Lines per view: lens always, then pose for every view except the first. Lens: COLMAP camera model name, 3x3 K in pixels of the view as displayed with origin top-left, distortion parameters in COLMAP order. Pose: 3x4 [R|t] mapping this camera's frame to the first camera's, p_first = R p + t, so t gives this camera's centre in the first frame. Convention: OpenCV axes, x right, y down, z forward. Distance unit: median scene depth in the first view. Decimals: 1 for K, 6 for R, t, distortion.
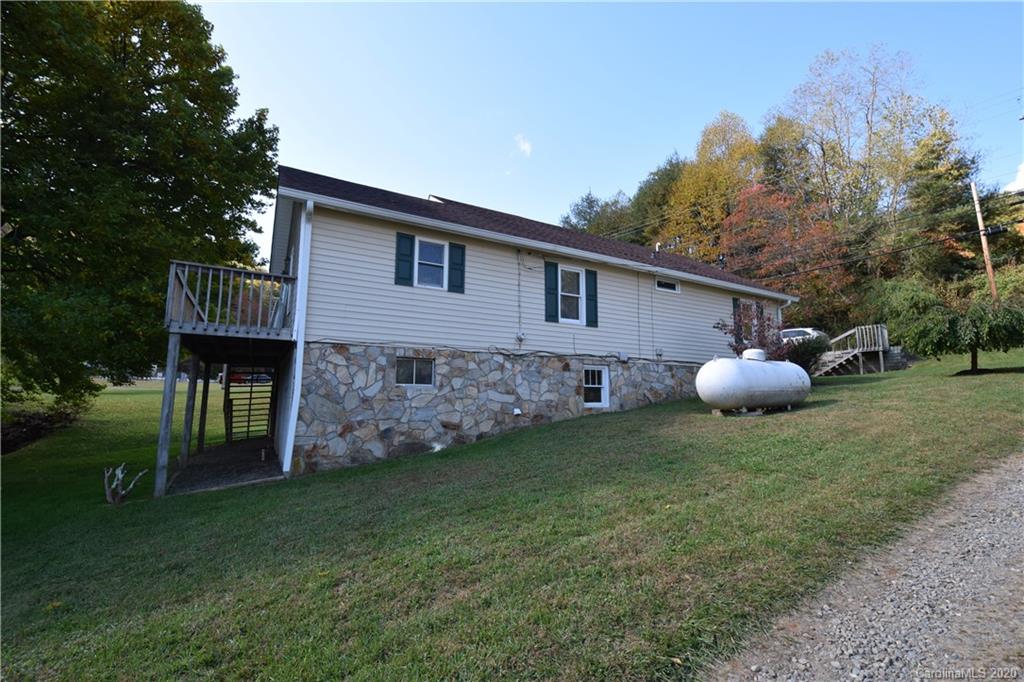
lens RADIAL K [[447.4, 0, 511.1], [0, 447.4, 344.2], [0, 0, 1]] dist [0.000681, -0.012968]
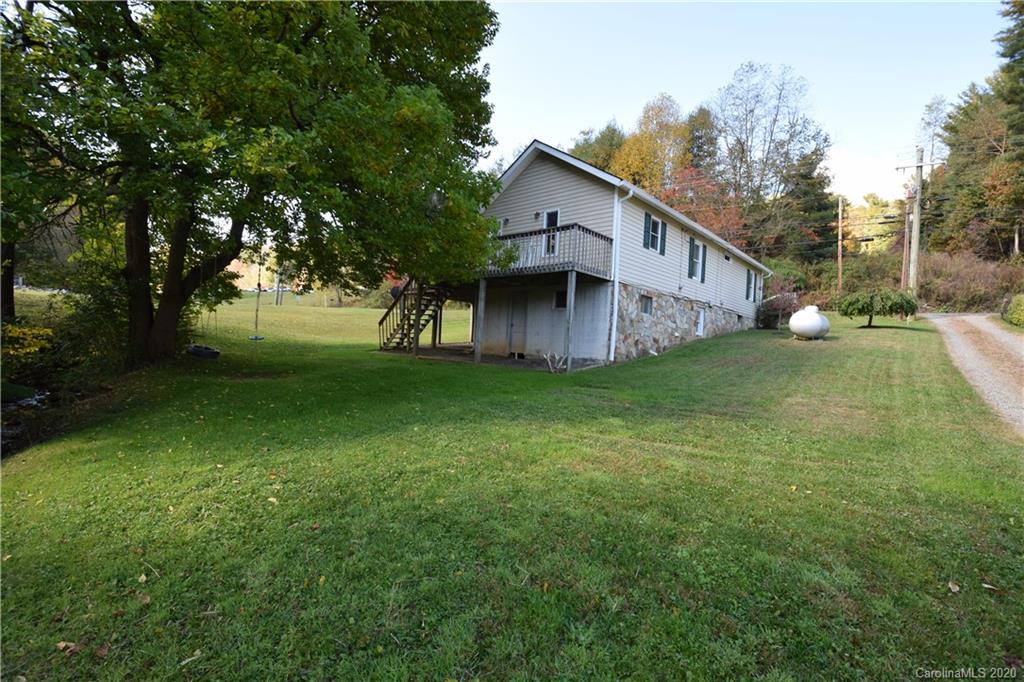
lens RADIAL K [[447.4, 0, 516.1], [0, 447.4, 338.9], [0, 0, 1]] dist [0.000681, -0.012968]
pose [[0.952558, 0.048574, 0.300456, -0.809151], [-0.086567, 0.989649, 0.114457, 0.028578], [-0.291787, -0.135037, 0.946903, -0.268867]]
